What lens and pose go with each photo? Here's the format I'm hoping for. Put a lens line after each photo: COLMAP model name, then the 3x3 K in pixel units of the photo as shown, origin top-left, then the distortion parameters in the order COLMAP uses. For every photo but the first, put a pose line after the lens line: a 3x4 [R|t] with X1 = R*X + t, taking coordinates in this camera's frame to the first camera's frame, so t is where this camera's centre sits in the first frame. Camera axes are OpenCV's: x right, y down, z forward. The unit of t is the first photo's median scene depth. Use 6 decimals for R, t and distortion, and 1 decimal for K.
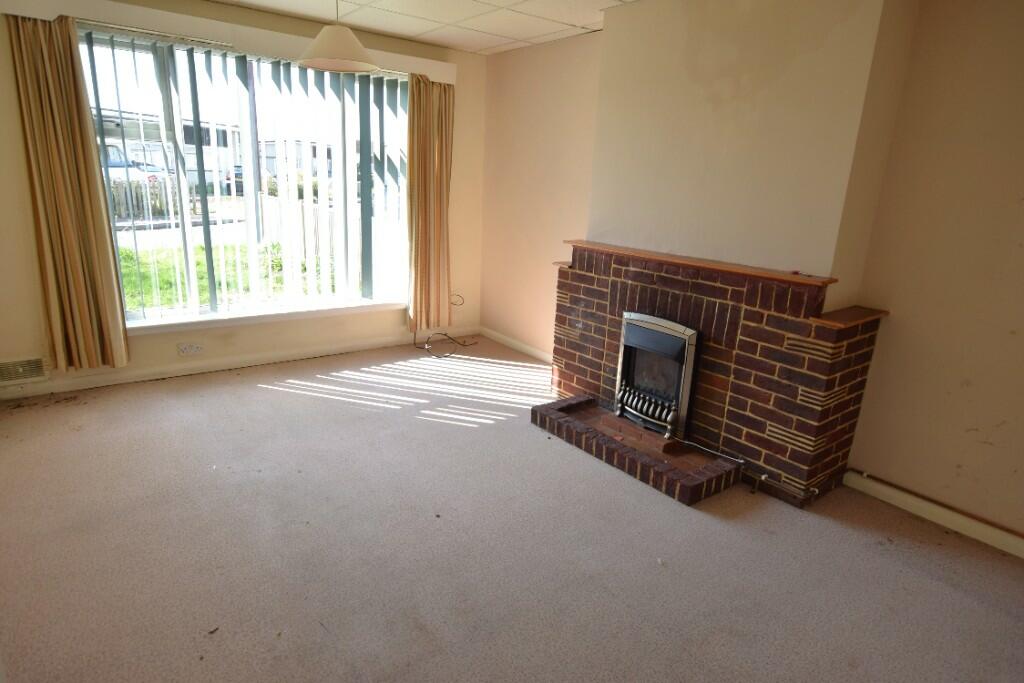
lens RADIAL K [[590.4, 0, 512.0], [0, 590.4, 341.5], [0, 0, 1]] dist [-0.003751, -0.000552]
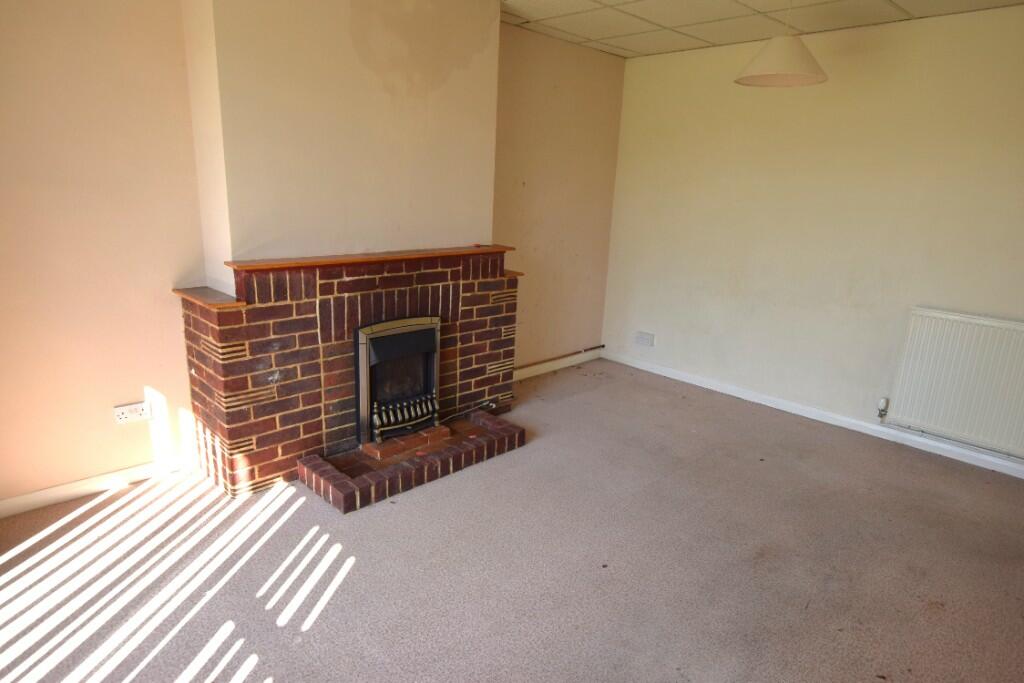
lens RADIAL K [[619.4, 0, 512.0], [0, 619.4, 341.5], [0, 0, 1]] dist [-0.003545, -0.001663]
pose [[-0.111346, -0.301834, 0.946836, -0.714613], [0.223877, 0.920651, 0.319814, -0.281842], [-0.968236, 0.247585, -0.034937, 0.858489]]
